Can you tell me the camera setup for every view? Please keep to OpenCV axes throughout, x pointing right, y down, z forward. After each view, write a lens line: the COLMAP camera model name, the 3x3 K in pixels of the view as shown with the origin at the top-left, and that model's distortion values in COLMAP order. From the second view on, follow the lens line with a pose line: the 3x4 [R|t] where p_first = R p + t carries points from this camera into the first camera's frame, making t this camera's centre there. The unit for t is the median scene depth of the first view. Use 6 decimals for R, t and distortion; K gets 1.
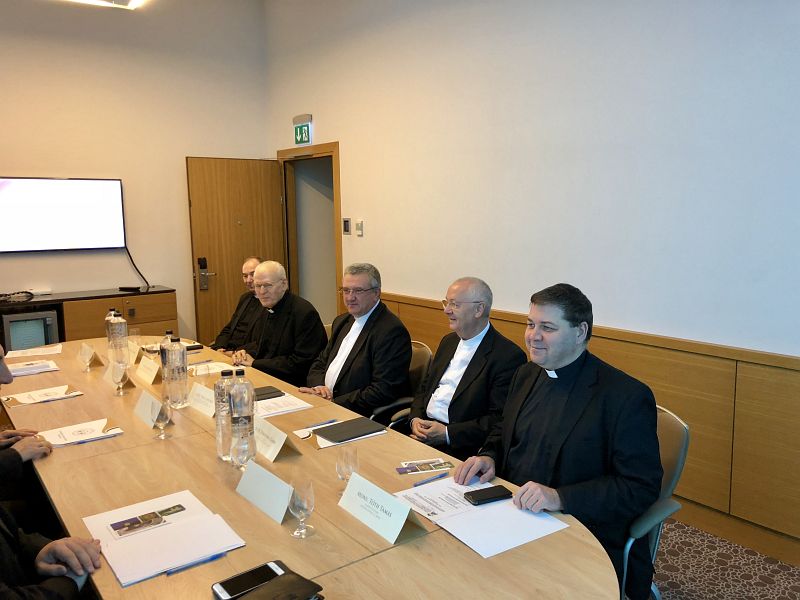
lens RADIAL K [[656.7, 0, 396.7], [0, 656.7, 300.0], [0, 0, 1]] dist [0.002773, -0.002154]
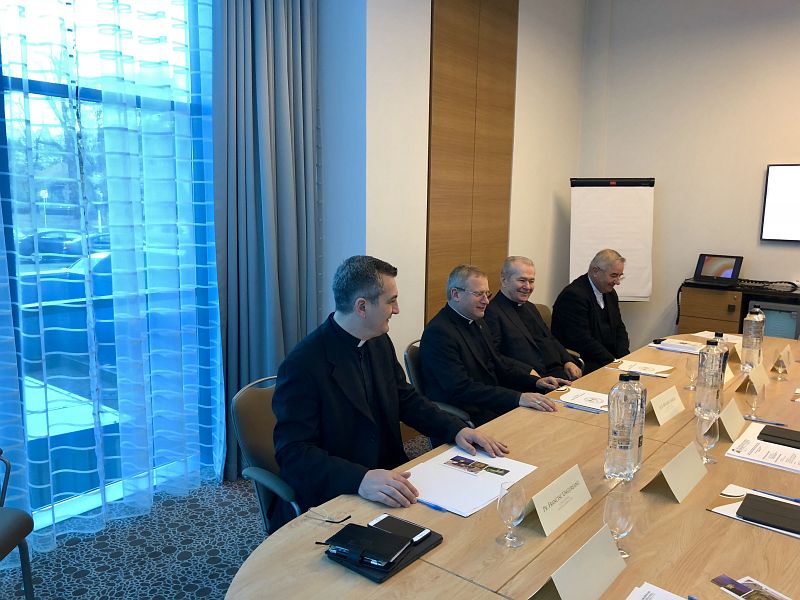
lens RADIAL K [[656.7, 0, 396.7], [0, 656.7, 300.0], [0, 0, 1]] dist [0.002773, -0.002154]
pose [[0.242418, 0.170074, -0.955148, 0.497703], [-0.153503, 0.978837, 0.135333, -0.064490], [0.957951, 0.113811, 0.263394, 0.425056]]
